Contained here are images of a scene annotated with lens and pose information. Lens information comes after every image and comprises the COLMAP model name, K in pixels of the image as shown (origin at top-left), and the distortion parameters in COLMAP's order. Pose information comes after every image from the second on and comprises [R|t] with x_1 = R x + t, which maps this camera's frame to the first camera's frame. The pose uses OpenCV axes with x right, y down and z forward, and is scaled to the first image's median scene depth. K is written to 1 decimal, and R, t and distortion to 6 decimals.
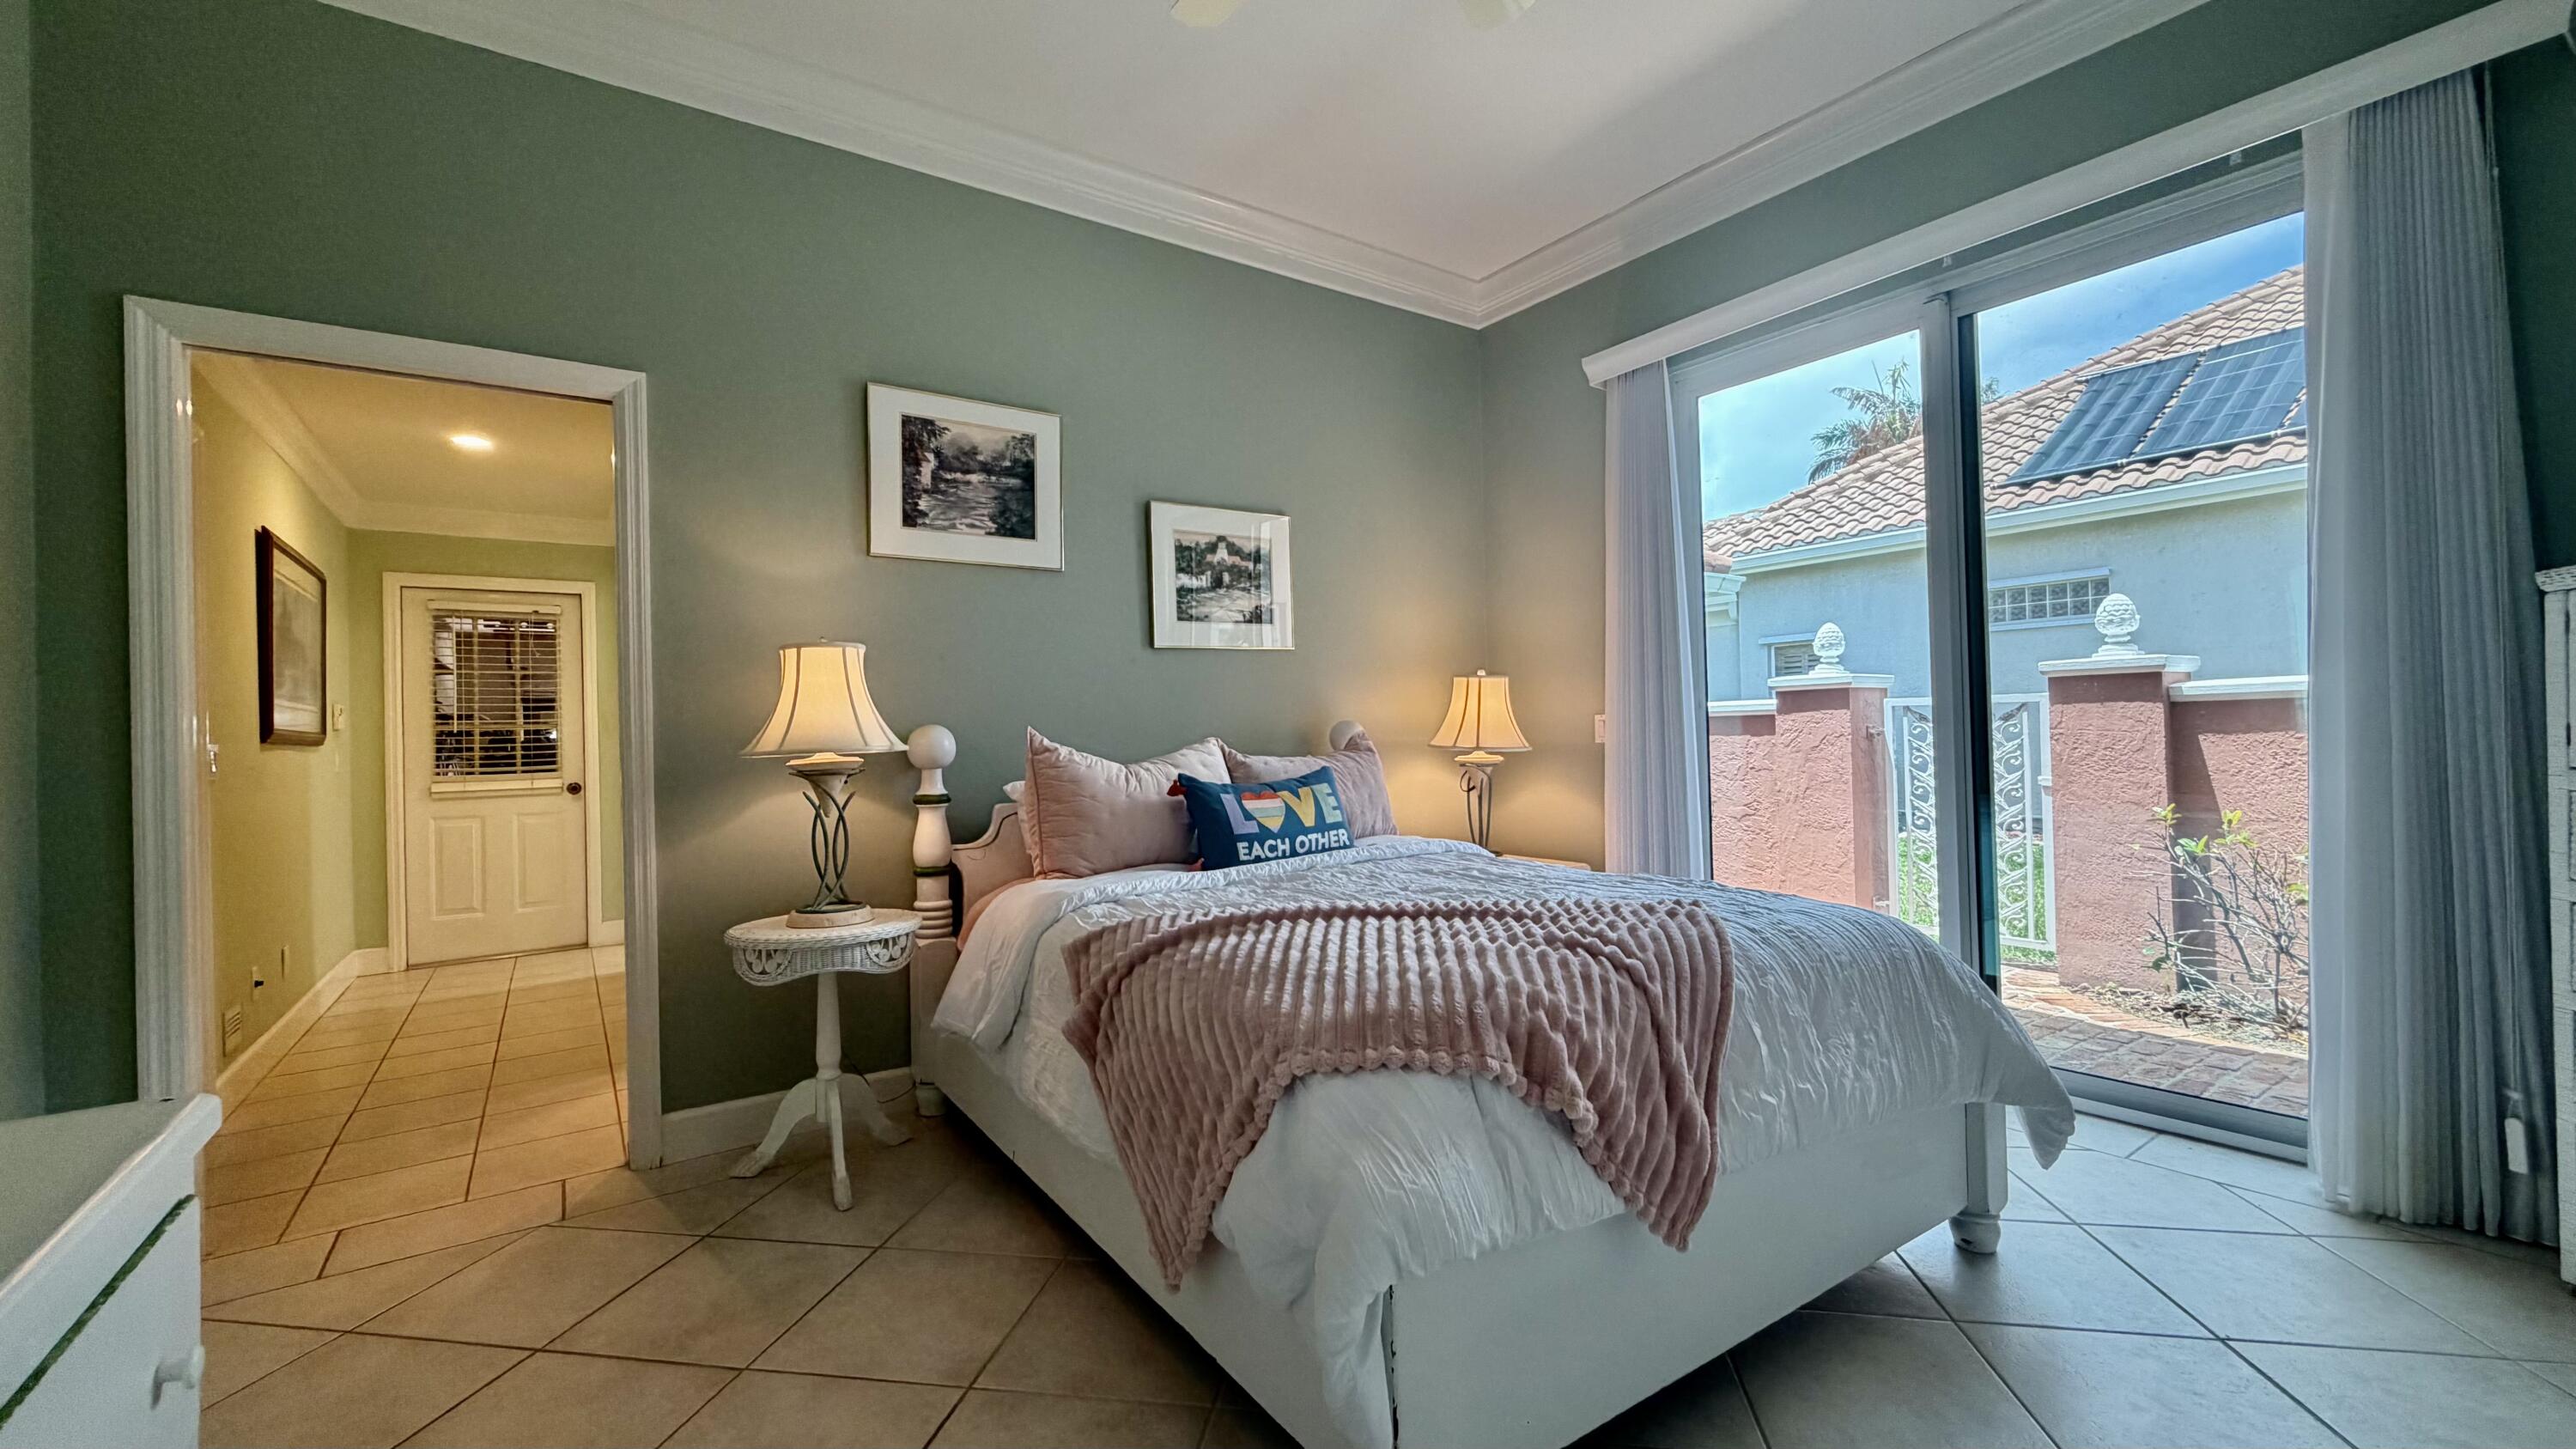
lens RADIAL K [[1028.9, 0, 1279.6], [0, 1028.9, 720.3], [0, 0, 1]] dist [-0.000045, 0.000308]
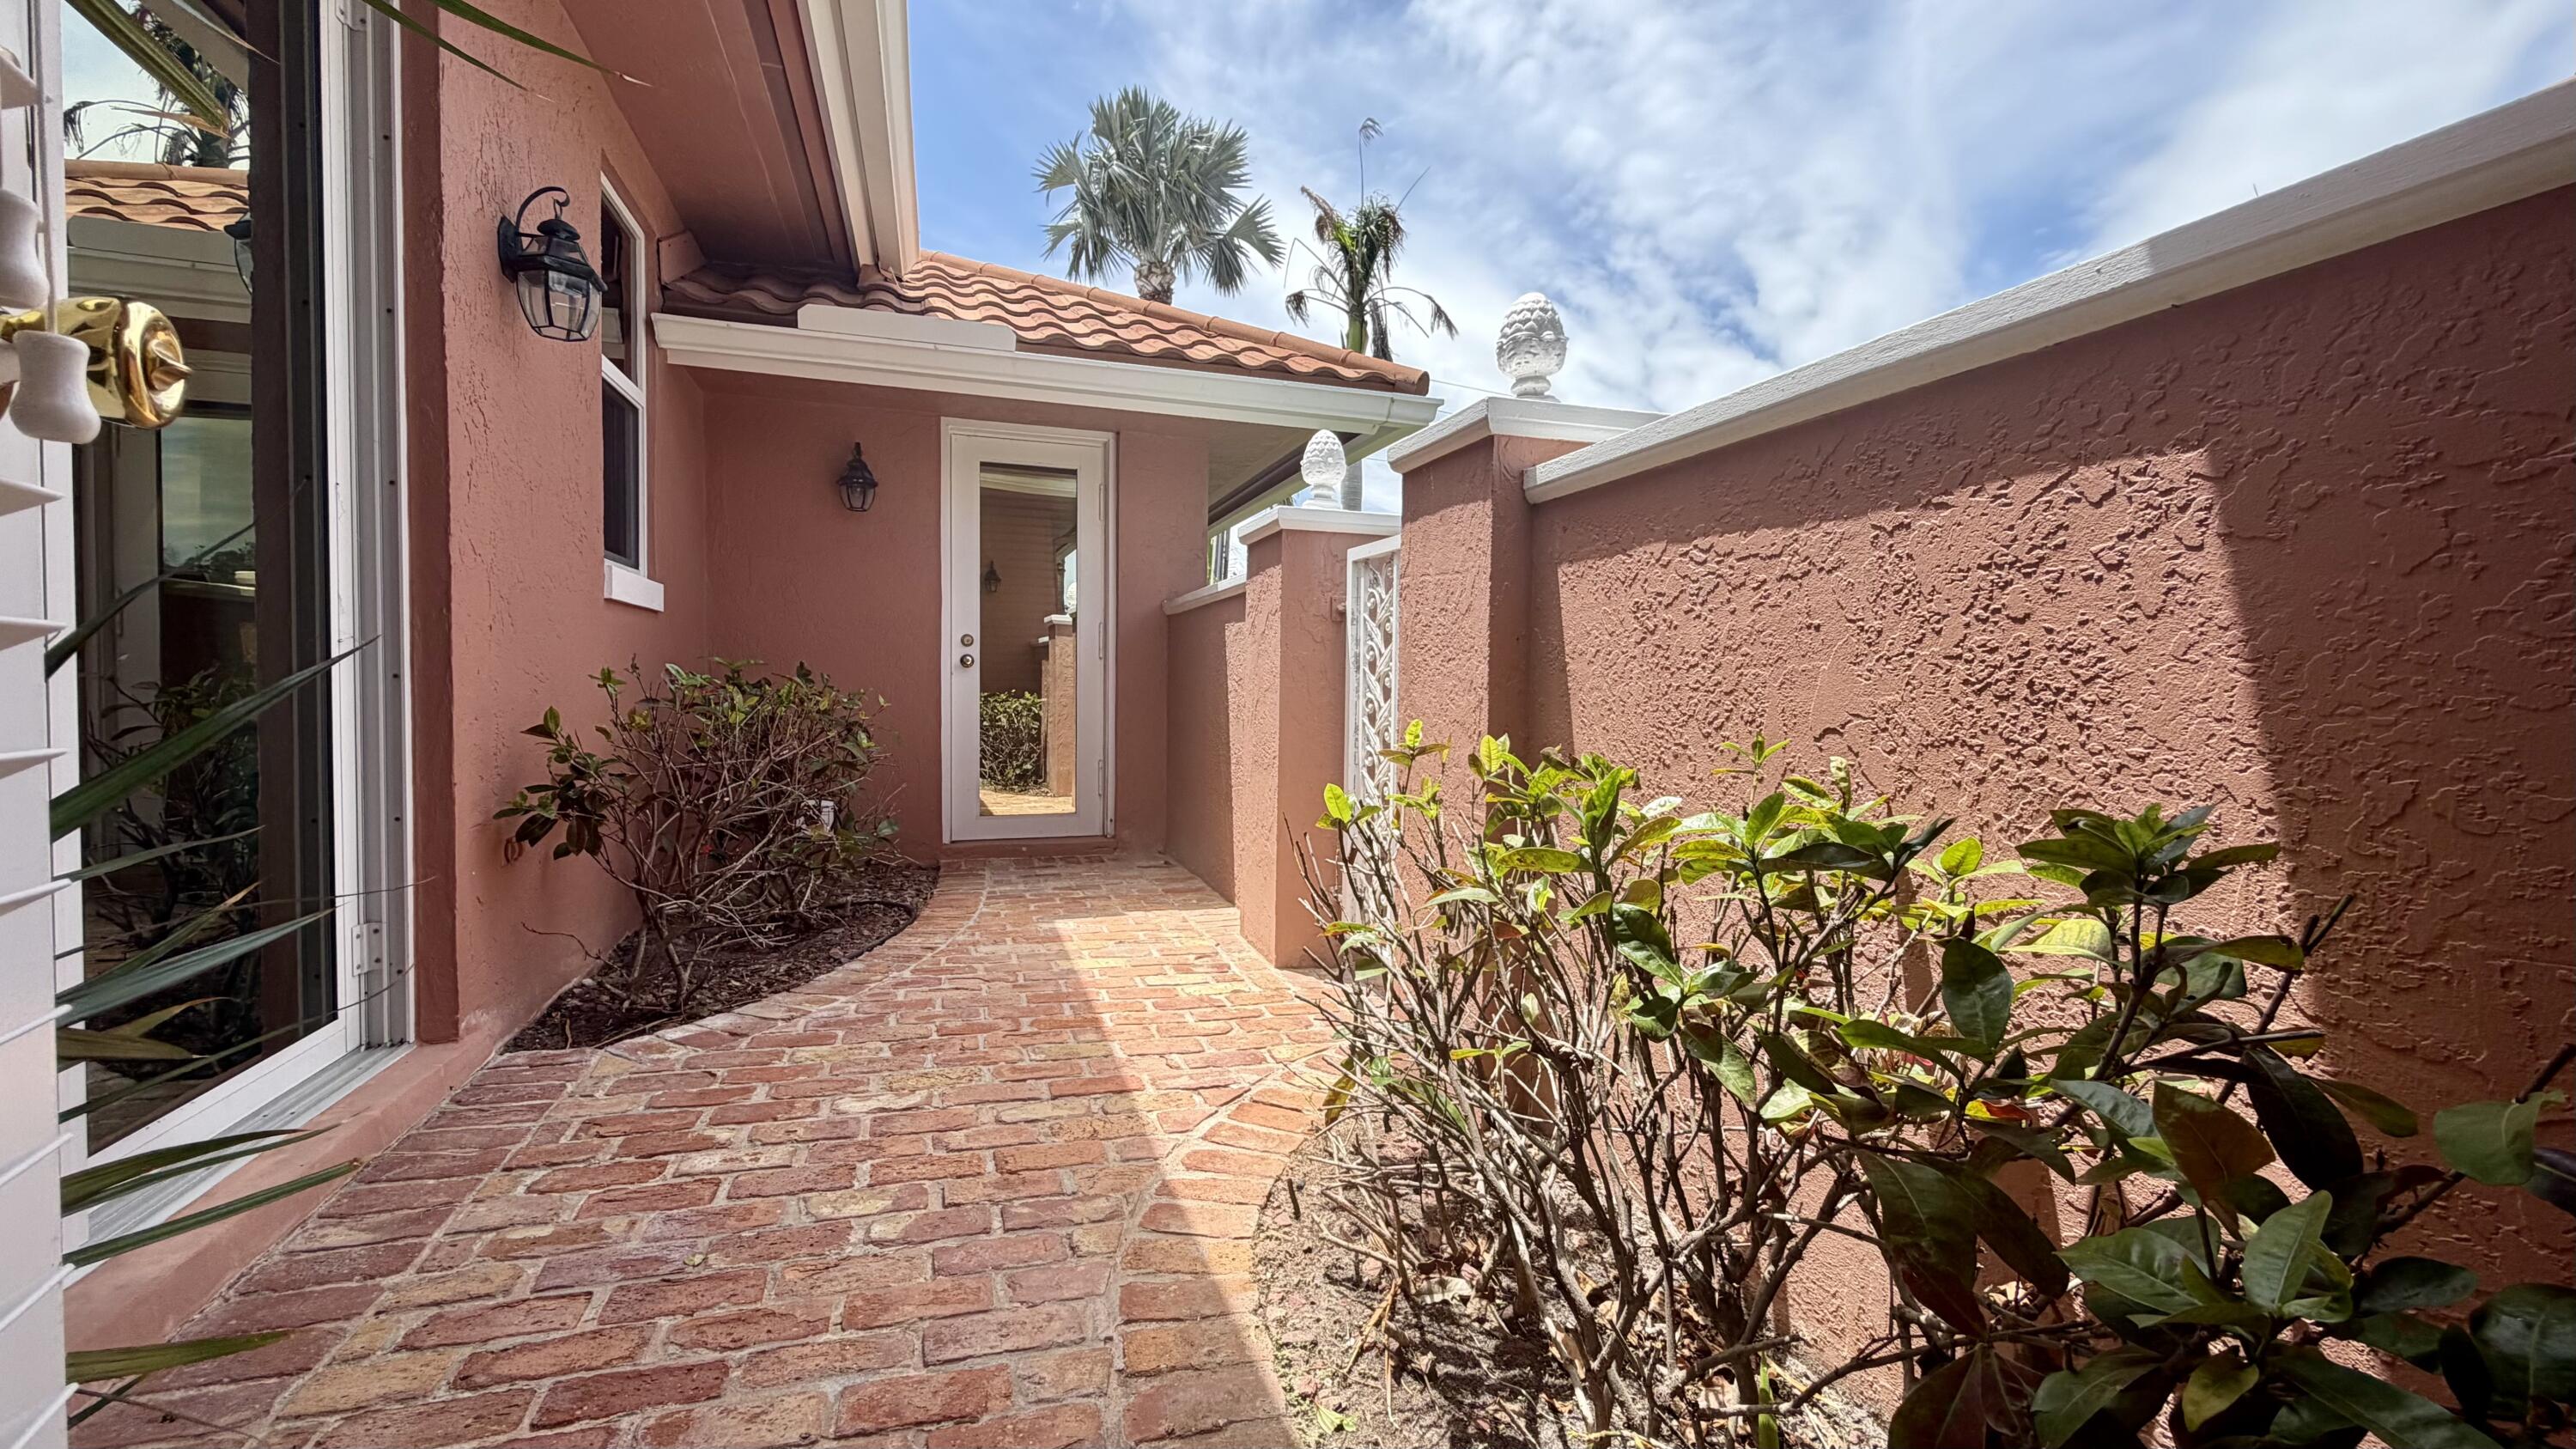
lens RADIAL K [[1028.9, 0, 1270.4], [0, 1028.9, 731.5], [0, 0, 1]] dist [-0.000045, 0.000308]
pose [[0.955187, 0.051268, -0.291529, 0.717294], [-0.035206, 0.997572, 0.060081, 0.047690], [0.293902, -0.047126, 0.954673, 0.424351]]
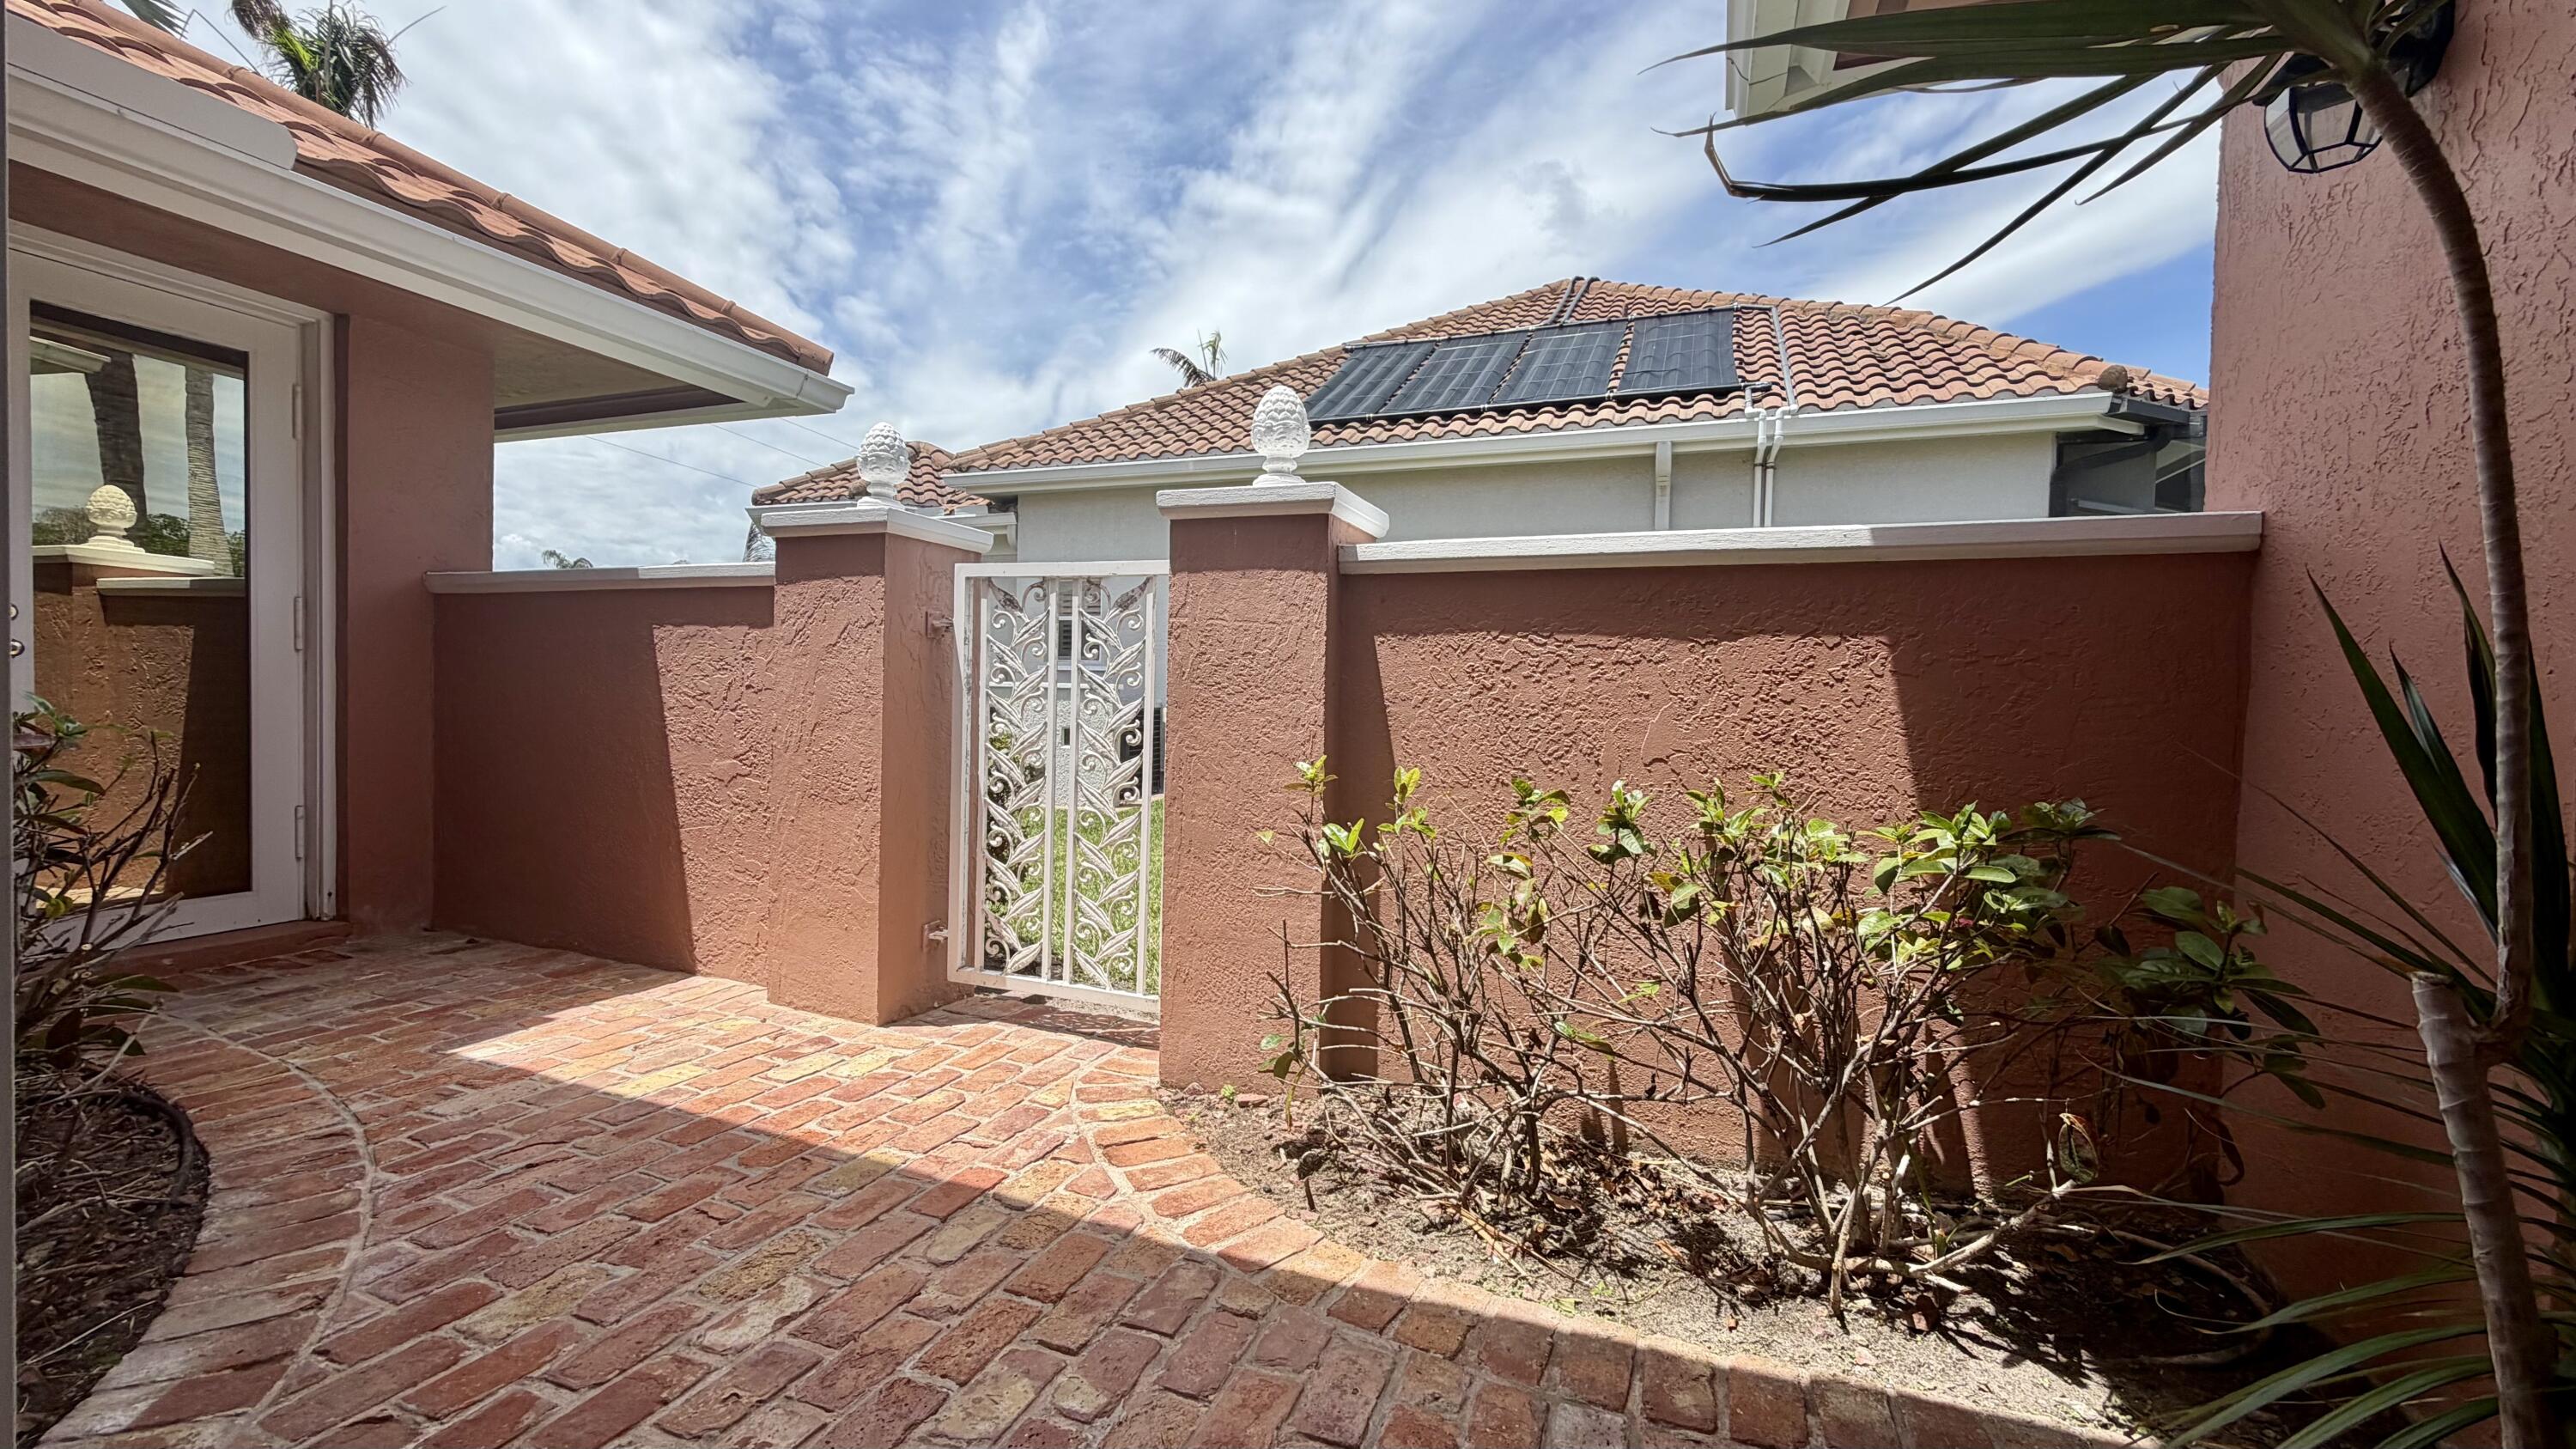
lens RADIAL K [[1028.9, 0, 1267.1], [0, 1028.9, 724.9], [0, 0, 1]] dist [-0.000045, 0.000308]
pose [[0.837405, 0.027929, 0.545868, 0.428075], [-0.050810, 0.998347, 0.026867, 0.040908], [-0.544216, -0.050234, 0.837440, 0.444212]]
